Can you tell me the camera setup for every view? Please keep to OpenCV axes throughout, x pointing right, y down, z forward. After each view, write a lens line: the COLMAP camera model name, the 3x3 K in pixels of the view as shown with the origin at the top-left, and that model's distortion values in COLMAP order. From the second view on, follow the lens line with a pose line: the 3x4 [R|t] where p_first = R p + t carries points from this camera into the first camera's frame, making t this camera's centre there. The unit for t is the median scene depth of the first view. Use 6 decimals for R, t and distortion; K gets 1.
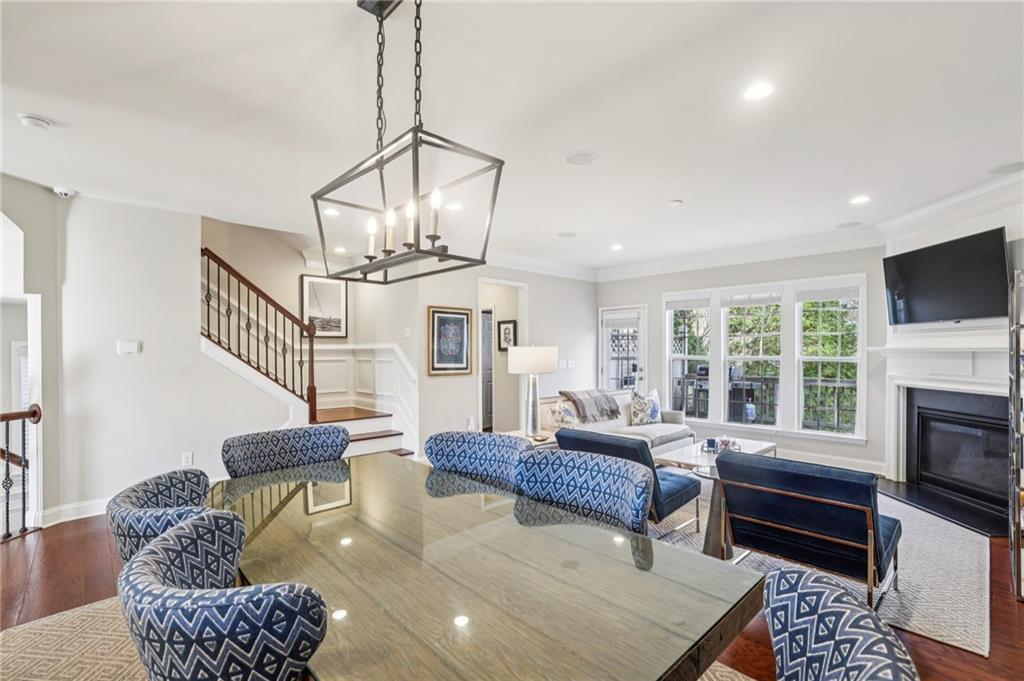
lens RADIAL K [[458.4, 0, 508.2], [0, 458.4, 349.6], [0, 0, 1]] dist [-0.041275, 0.017465]
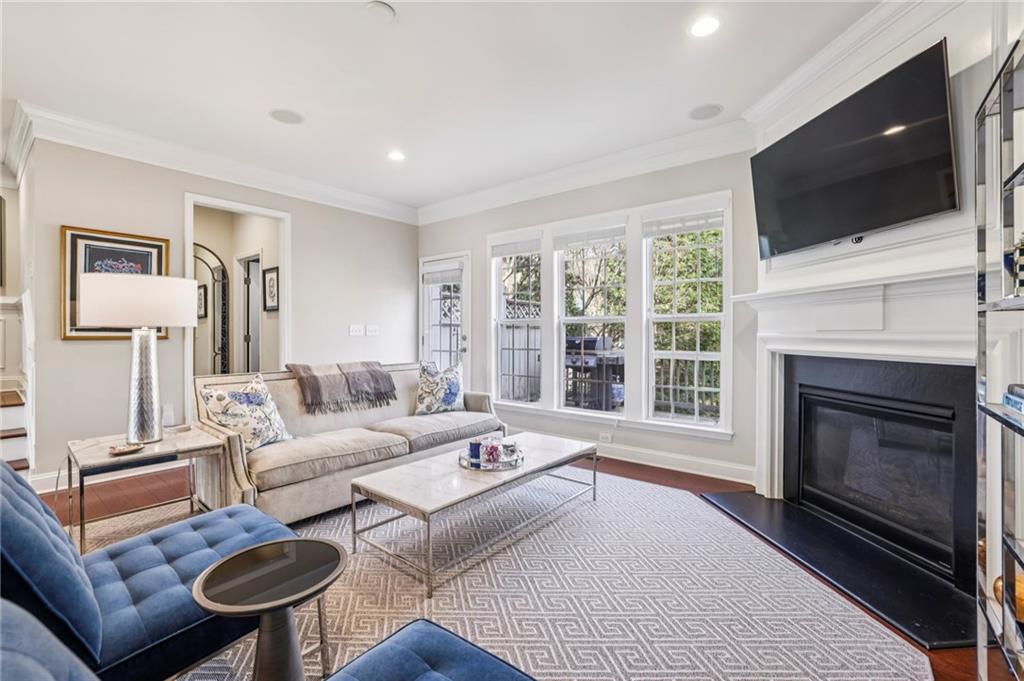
lens RADIAL K [[431.0, 0, 497.3], [0, 431.0, 331.2], [0, 0, 1]] dist [-0.031277, 0.000731]
pose [[0.992185, 0.004915, 0.124678, 0.337937], [-0.004545, 0.999984, -0.003253, 0.045770], [-0.124692, 0.002661, 0.992192, 0.374337]]
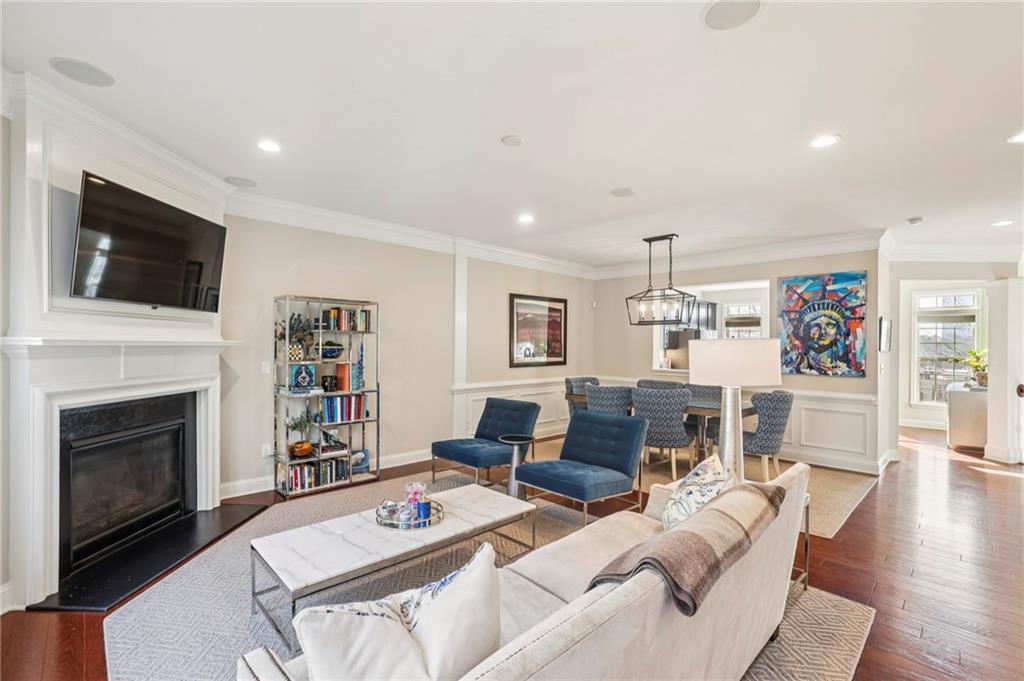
lens RADIAL K [[458.4, 0, 508.2], [0, 458.4, 349.6], [0, 0, 1]] dist [-0.041275, 0.017465]
pose [[-0.999972, -0.007407, -0.001204, 0.283430], [-0.007412, 0.999964, 0.004043, 0.001396], [0.001174, 0.004052, -0.999991, 1.312896]]
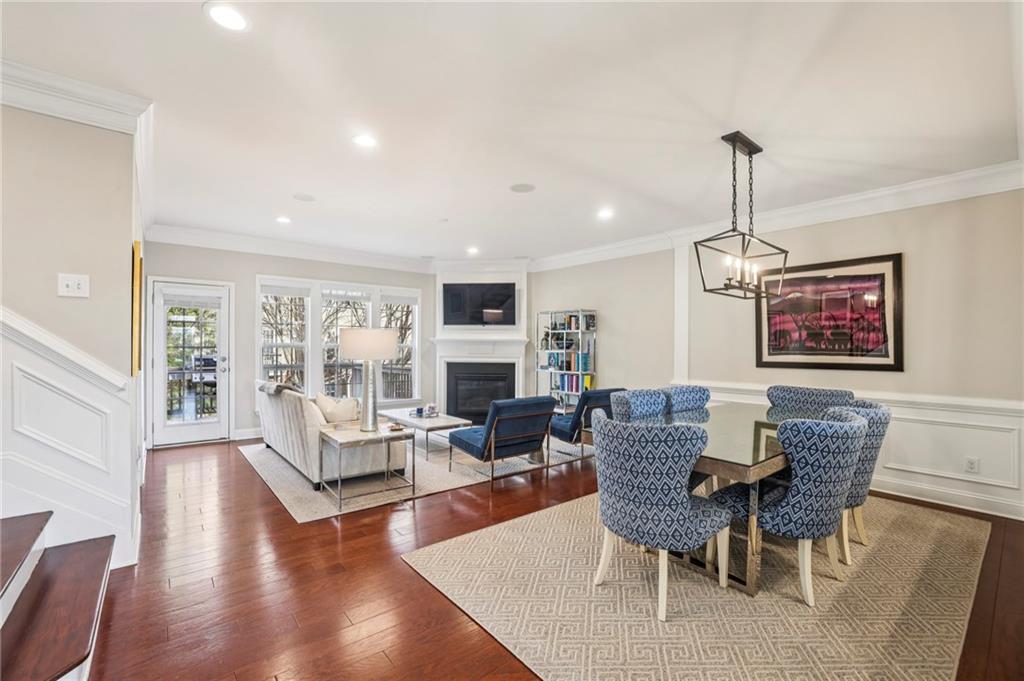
lens RADIAL K [[448.3, 0, 512.8], [0, 448.3, 346.5], [0, 0, 1]] dist [-0.037917, 0.018209]
pose [[0.065742, 0.001364, 0.997836, -0.646844], [-0.012706, 0.999919, -0.000530, 0.018384], [-0.997756, -0.012644, 0.065754, 0.545889]]
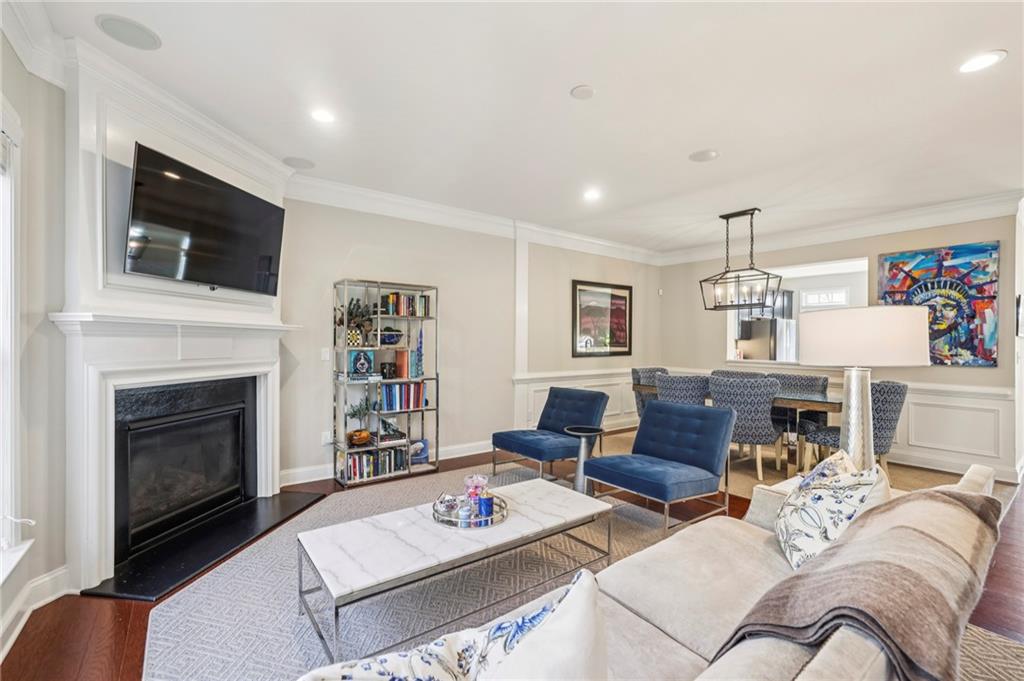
lens RADIAL K [[448.3, 0, 512.8], [0, 448.3, 346.5], [0, 0, 1]] dist [-0.037917, 0.018209]
pose [[-0.993499, -0.005260, 0.113722, 0.298640], [-0.004718, 0.999976, 0.005033, 0.021548], [-0.113746, 0.004464, -0.993500, 1.243856]]
